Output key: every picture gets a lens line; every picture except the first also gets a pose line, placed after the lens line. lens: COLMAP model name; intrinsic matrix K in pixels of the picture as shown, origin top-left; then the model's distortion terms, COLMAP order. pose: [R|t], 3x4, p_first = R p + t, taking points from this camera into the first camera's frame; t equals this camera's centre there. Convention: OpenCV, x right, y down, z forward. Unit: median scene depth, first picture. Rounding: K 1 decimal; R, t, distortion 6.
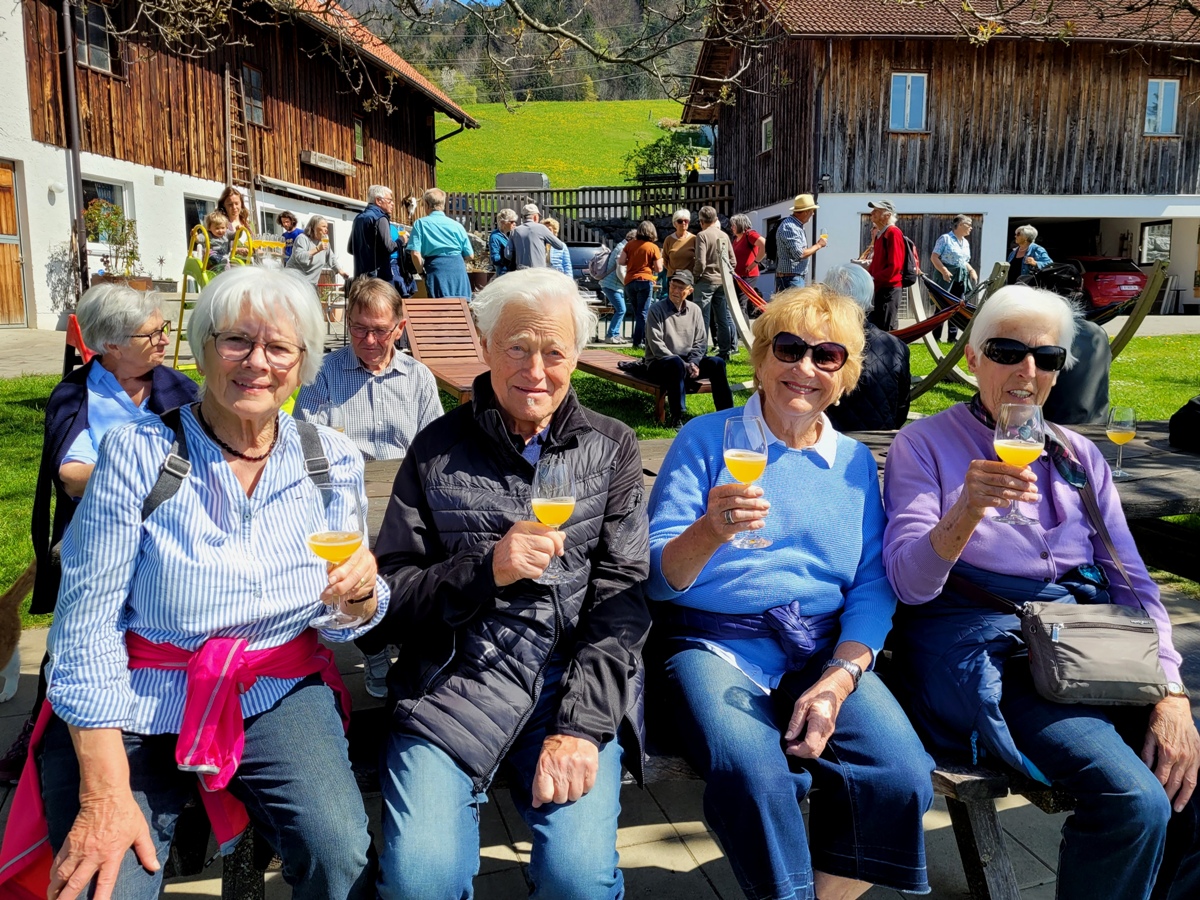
lens RADIAL K [[995.9, 0, 600.0], [0, 995.9, 450.0], [0, 0, 1]] dist [0.049375, -0.053691]
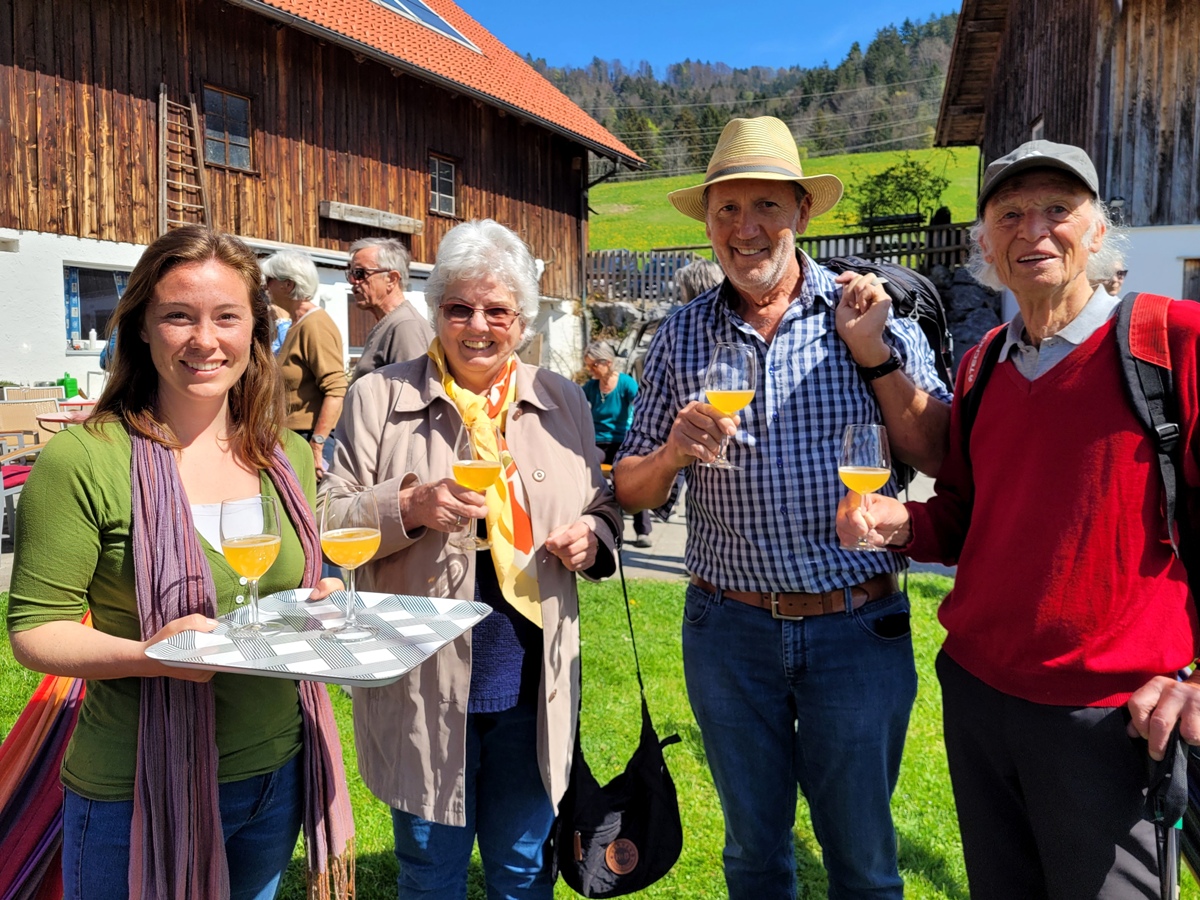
lens RADIAL K [[995.9, 0, 600.0], [0, 995.9, 450.0], [0, 0, 1]] dist [0.049375, -0.053691]
pose [[0.944635, 0.028995, -0.326839, 0.132196], [-0.048773, 0.997430, -0.052480, -0.073664], [0.324477, 0.065516, 0.943622, 0.327098]]
